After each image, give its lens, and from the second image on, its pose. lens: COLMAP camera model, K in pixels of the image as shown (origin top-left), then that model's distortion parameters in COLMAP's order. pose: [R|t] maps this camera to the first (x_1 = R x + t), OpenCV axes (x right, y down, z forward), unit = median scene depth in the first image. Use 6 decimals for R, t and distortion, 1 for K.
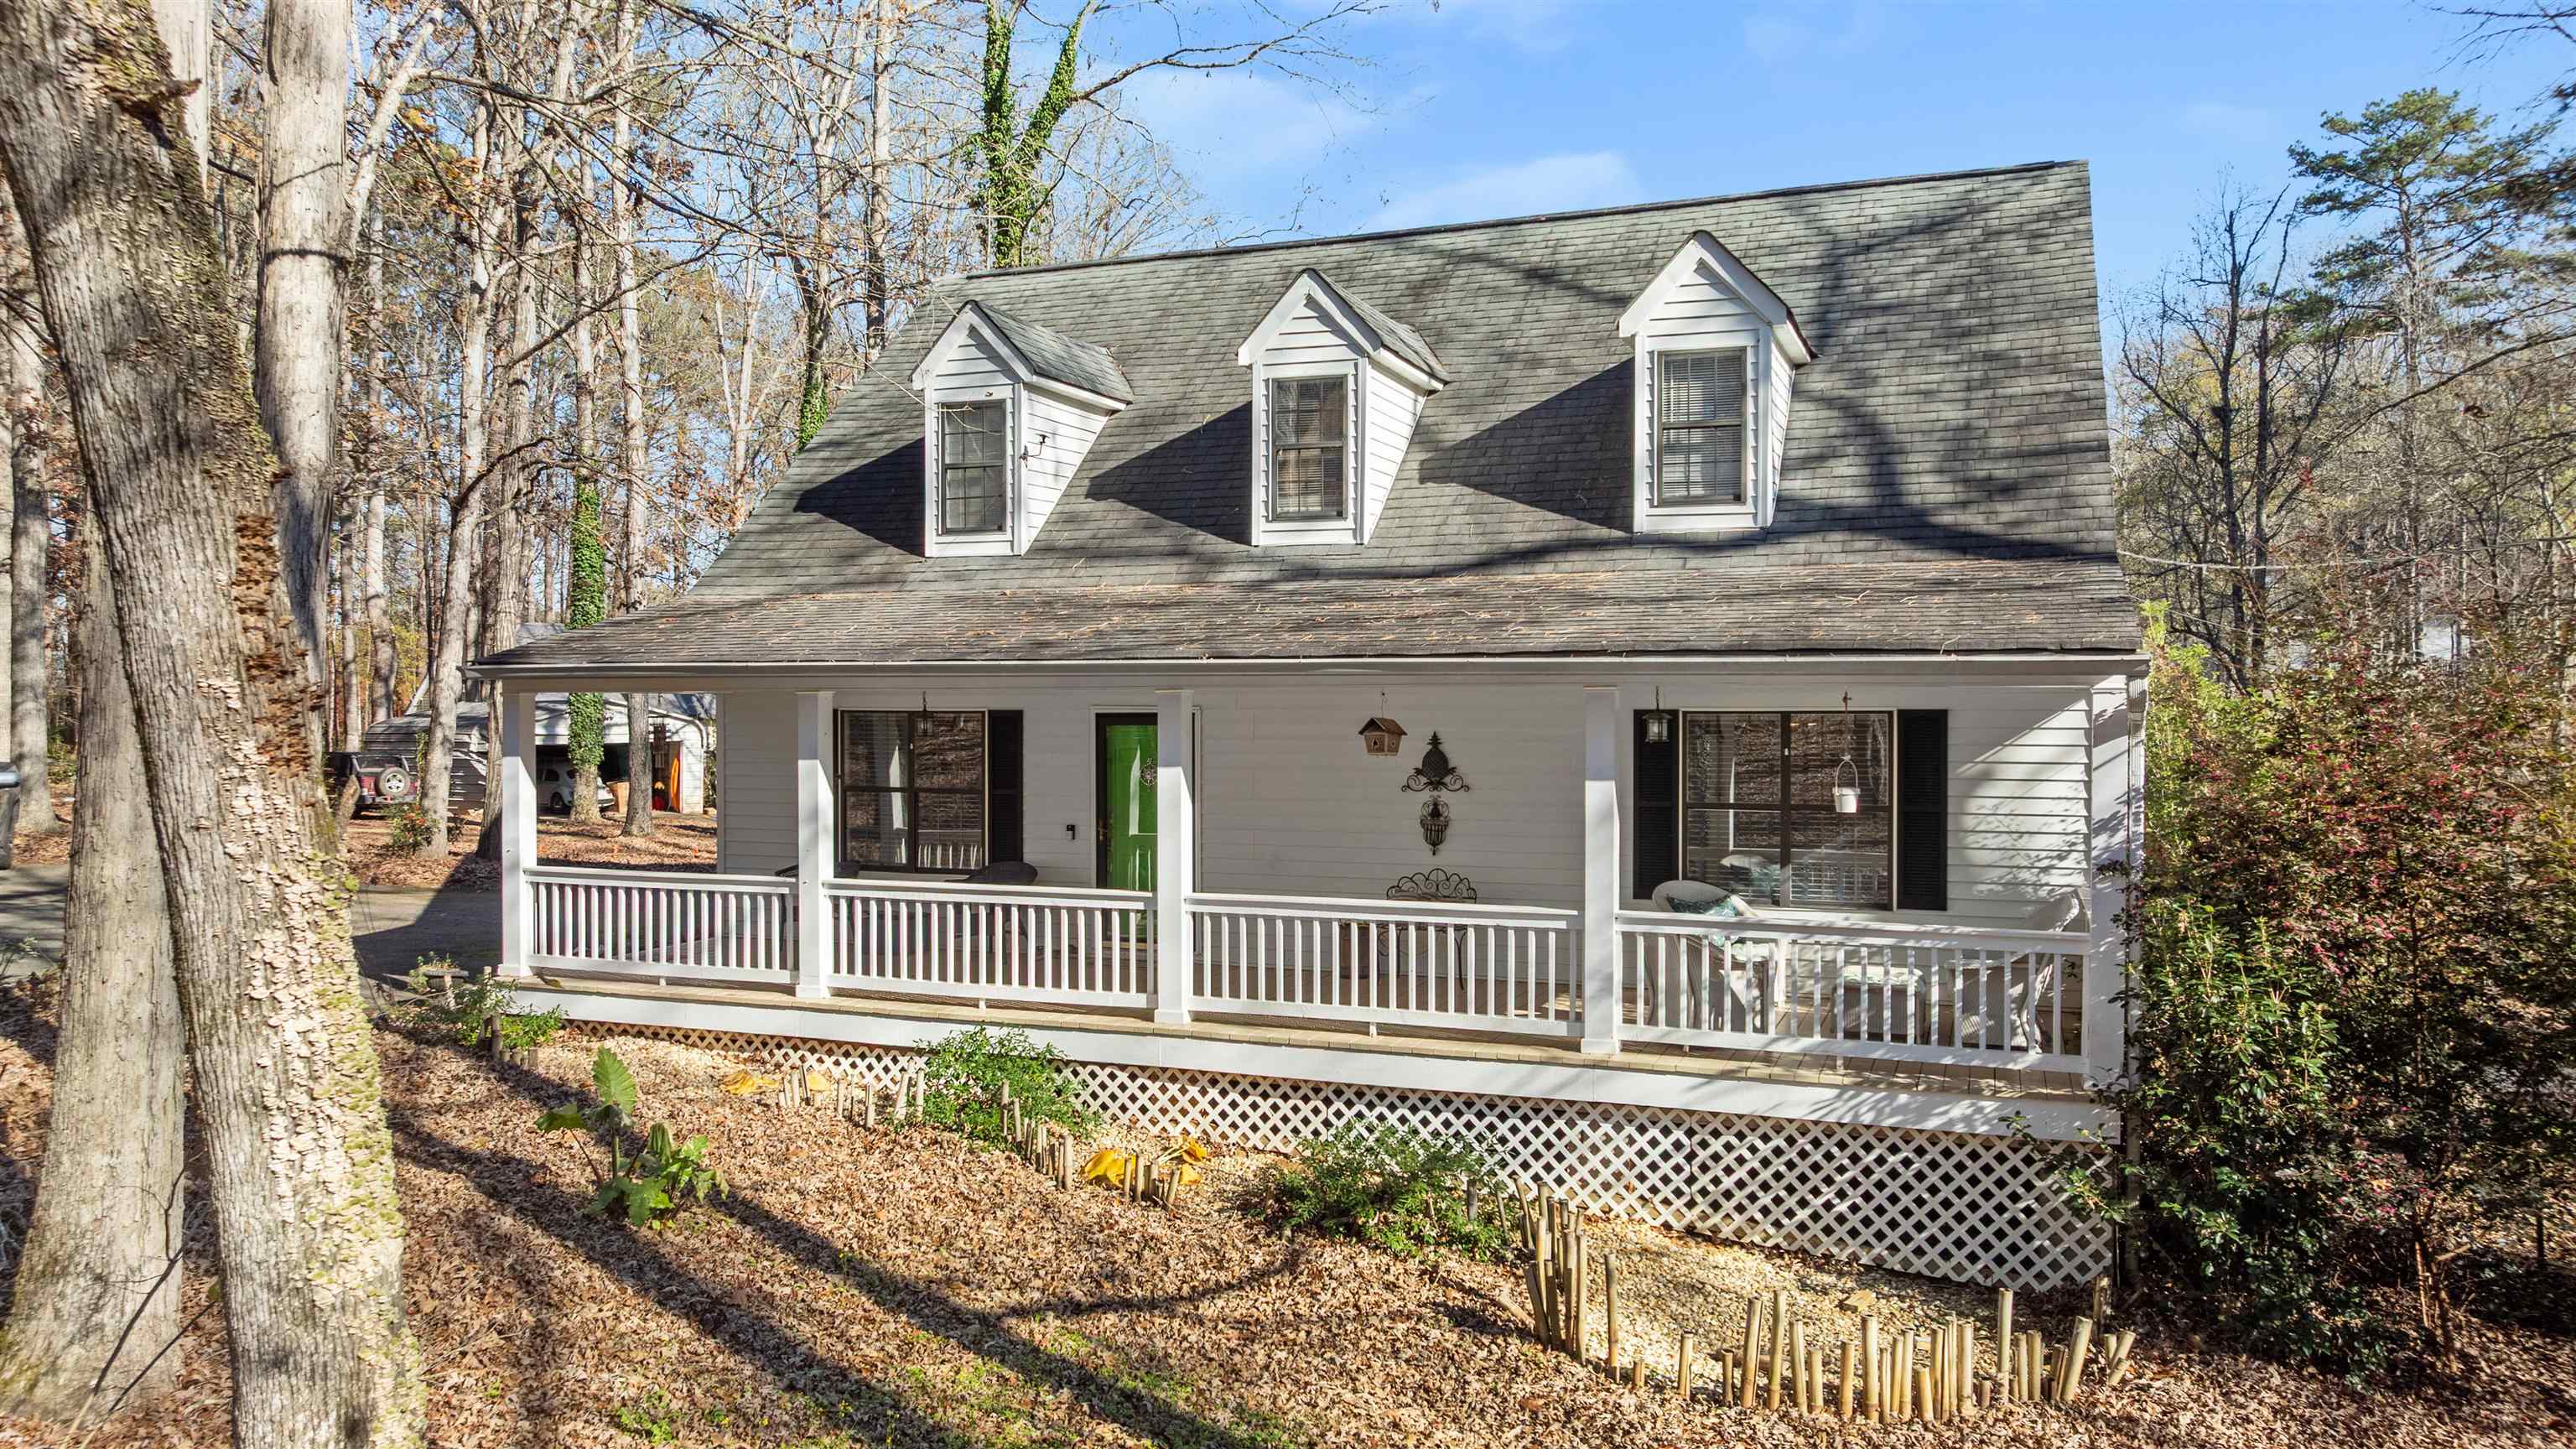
lens RADIAL K [[1779.4, 0, 1288.0], [0, 1779.4, 724.5], [0, 0, 1]] dist [-0.009887, -0.003253]
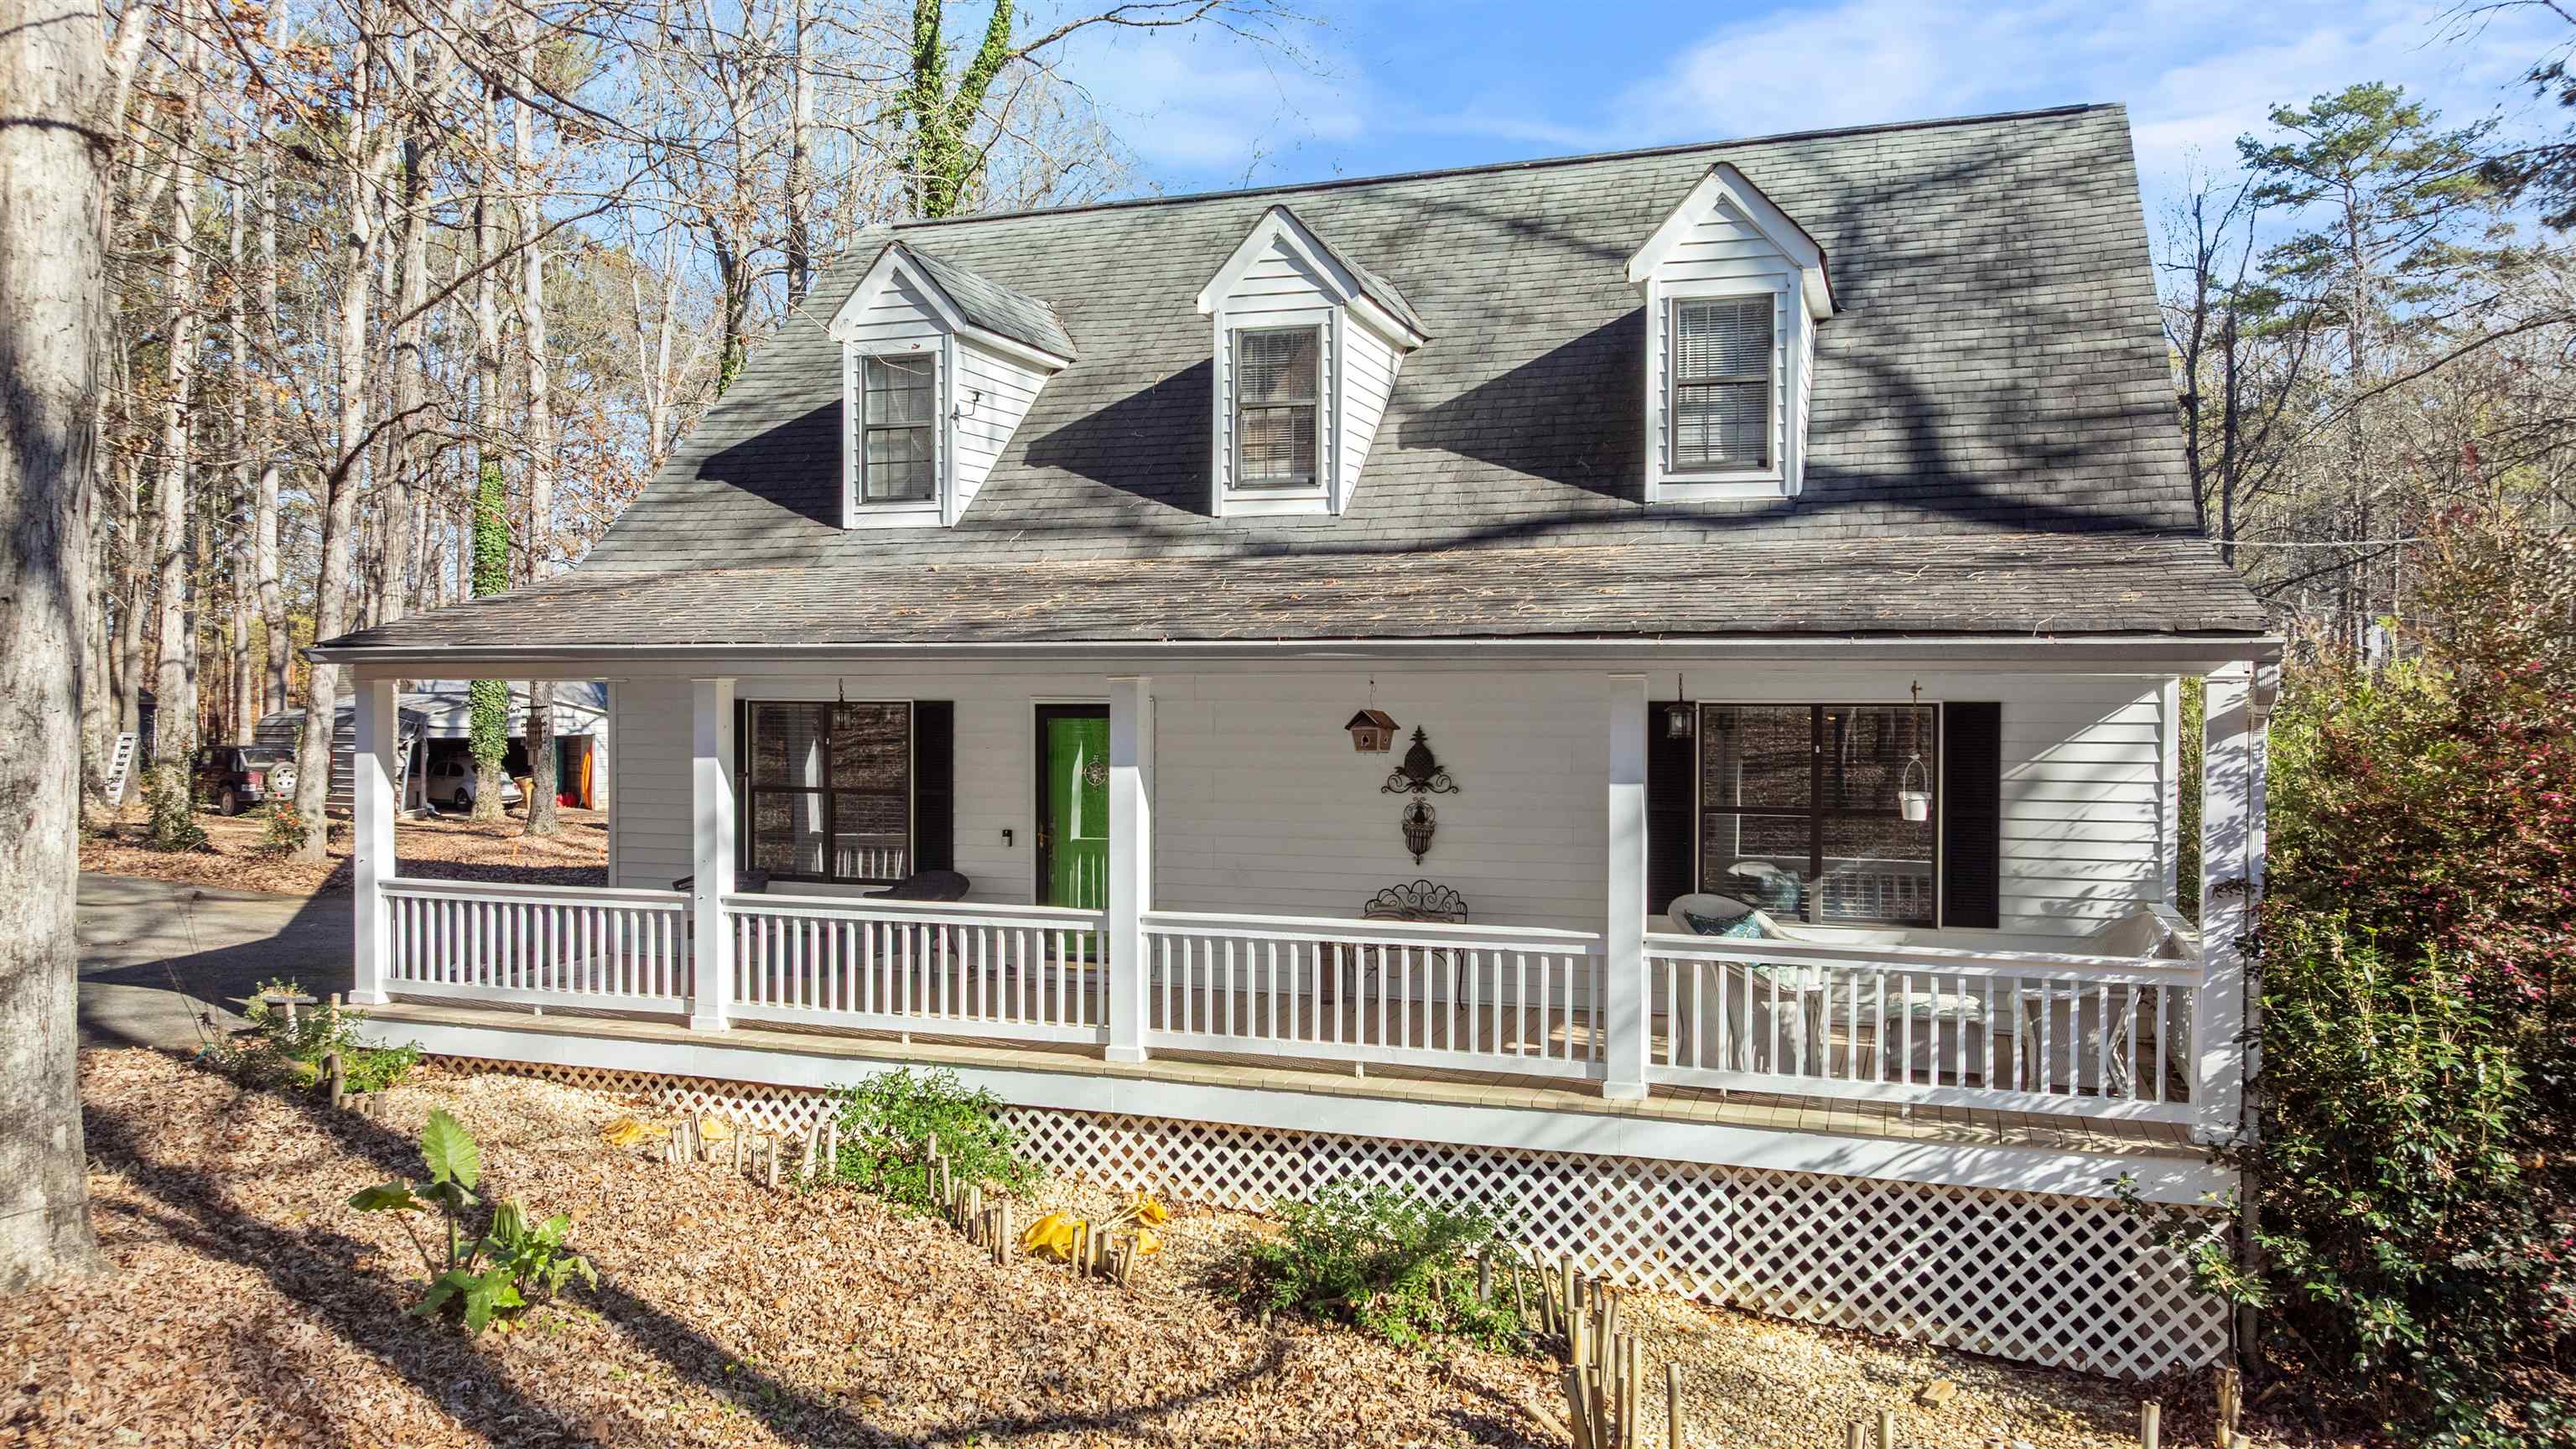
lens RADIAL K [[1779.4, 0, 1288.0], [0, 1779.4, 724.5], [0, 0, 1]] dist [-0.009887, -0.003253]
pose [[0.999287, 0.001816, 0.037702, -0.017614], [-0.001943, 0.999993, 0.003329, 0.000480], [-0.037696, -0.003400, 0.999283, 0.120102]]
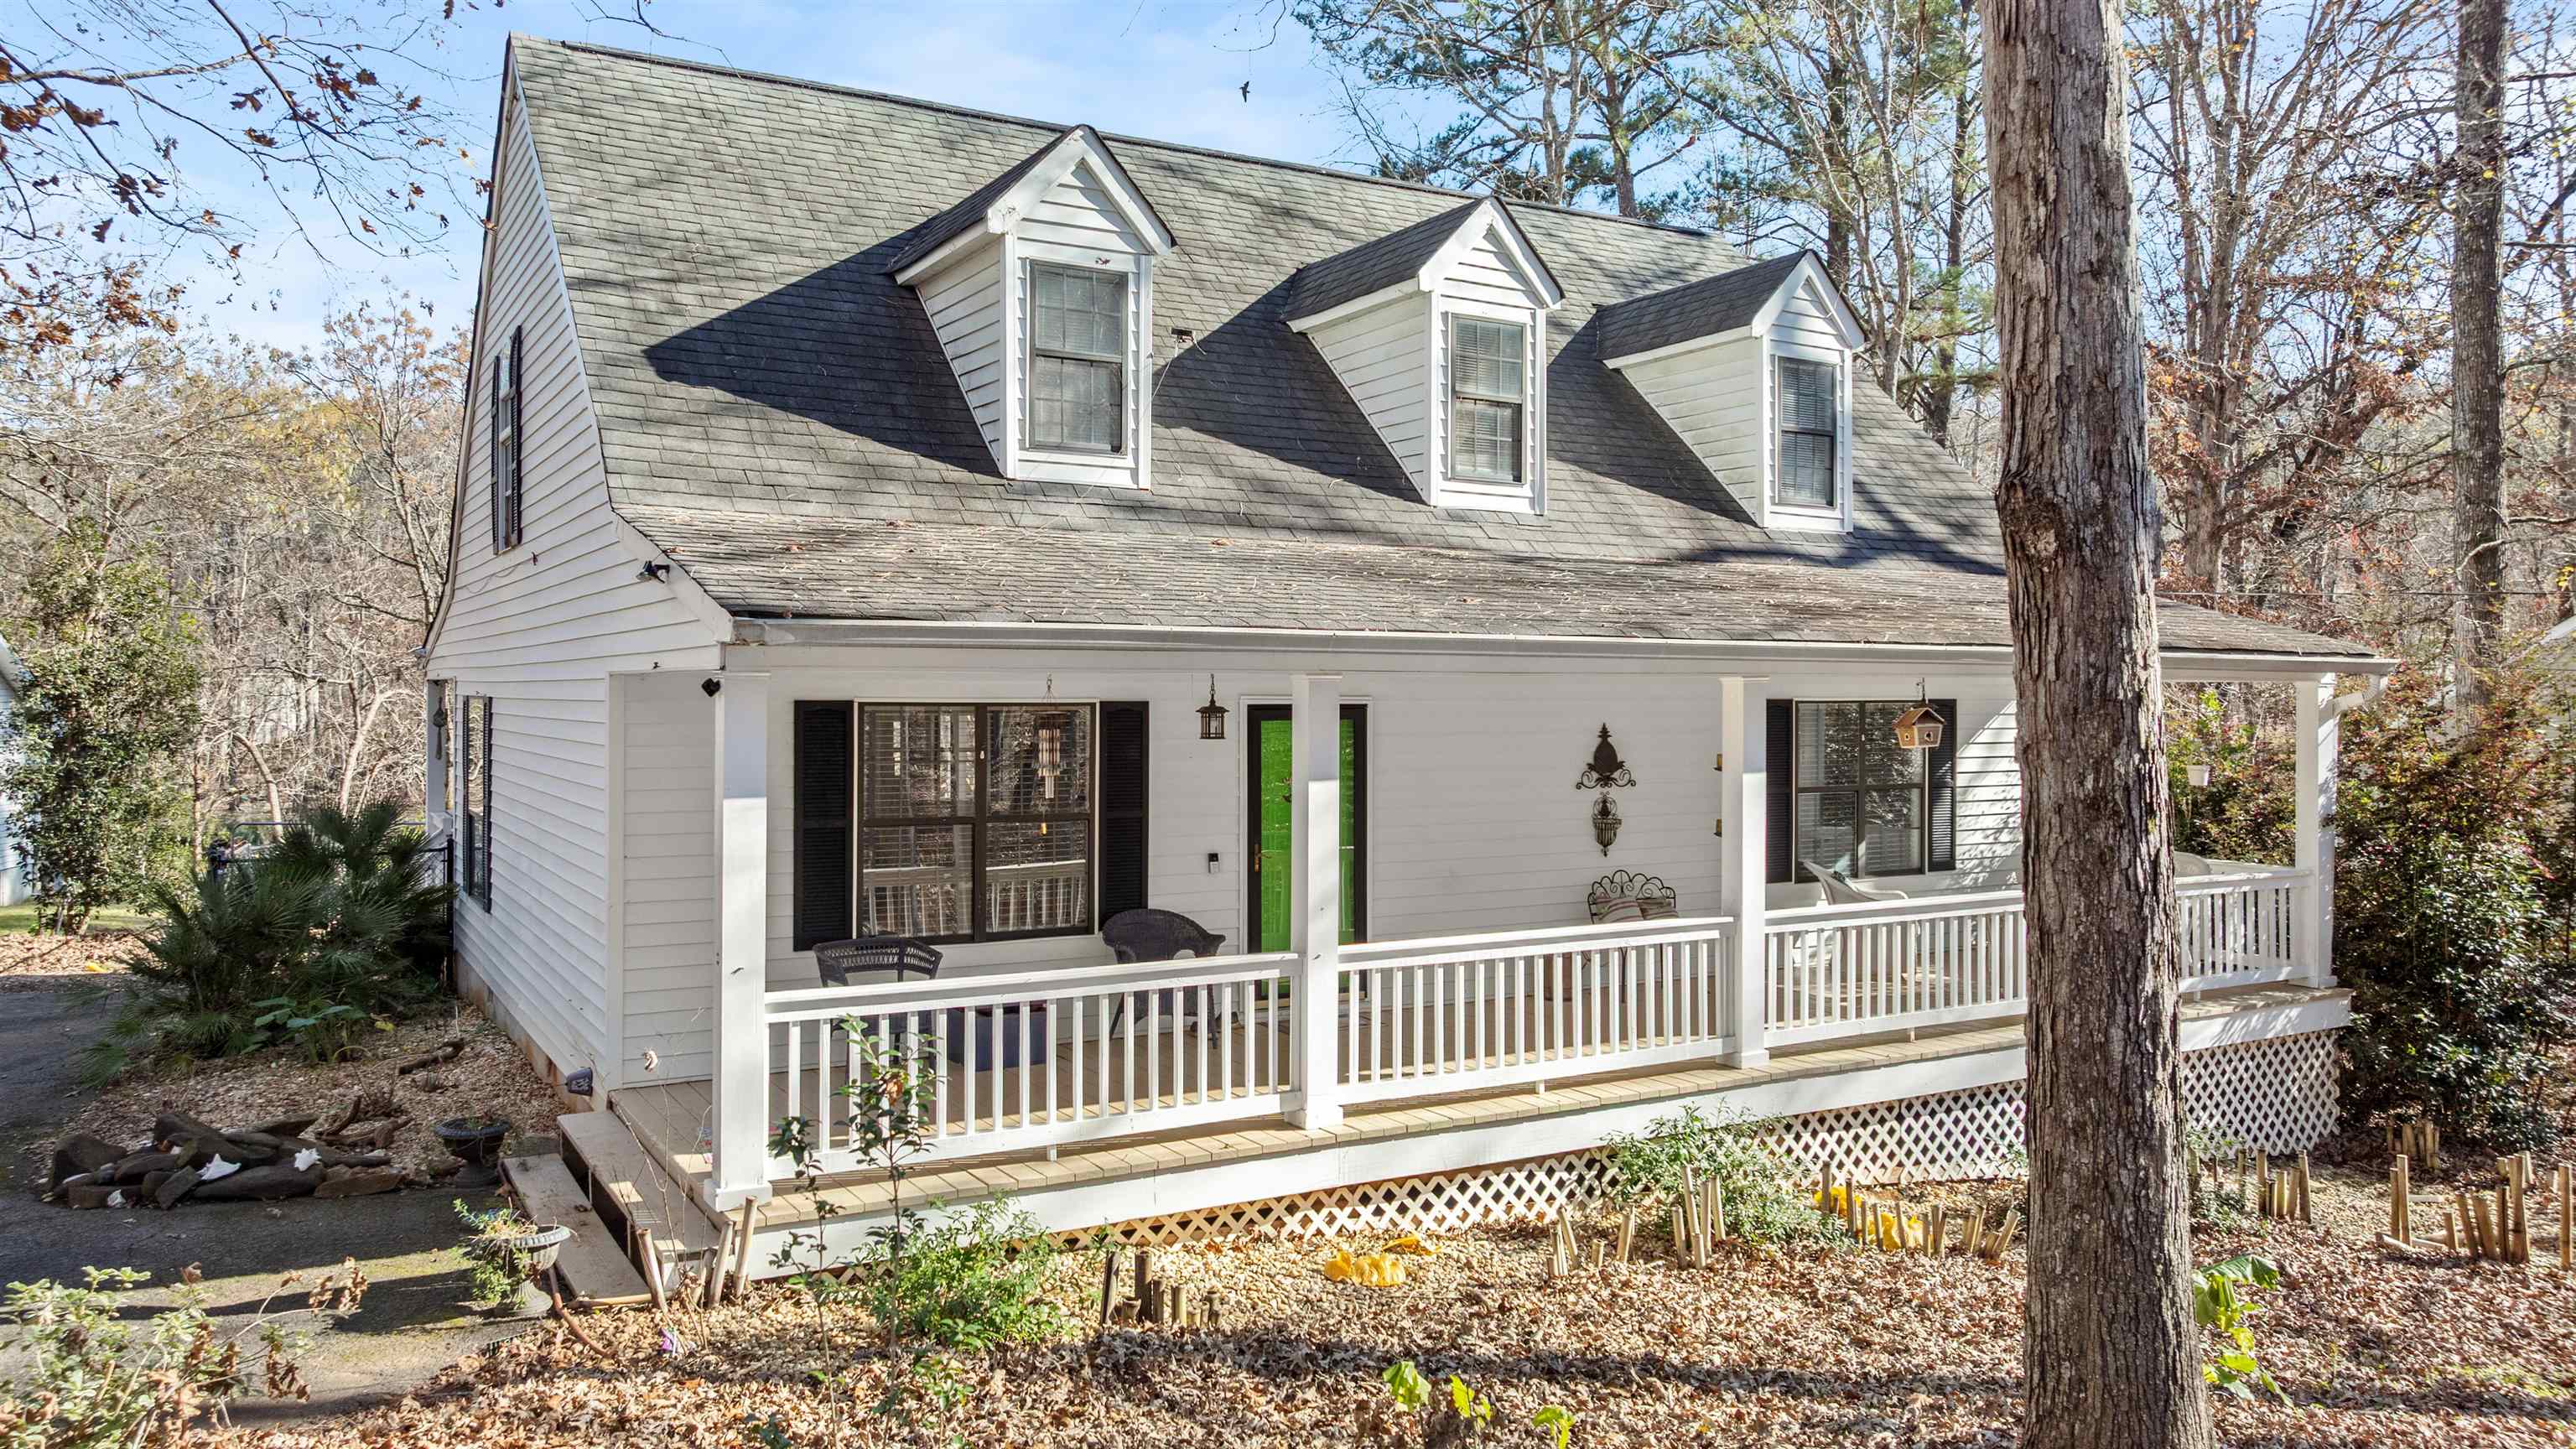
lens RADIAL K [[1842.5, 0, 1284.9], [0, 1842.5, 674.3], [0, 0, 1]] dist [-0.008401, 0.011905]
pose [[0.620604, 0.007885, 0.784085, -0.826481], [0.007186, 0.999850, -0.015743, -0.008395], [-0.784091, 0.015404, 0.620454, 0.569021]]
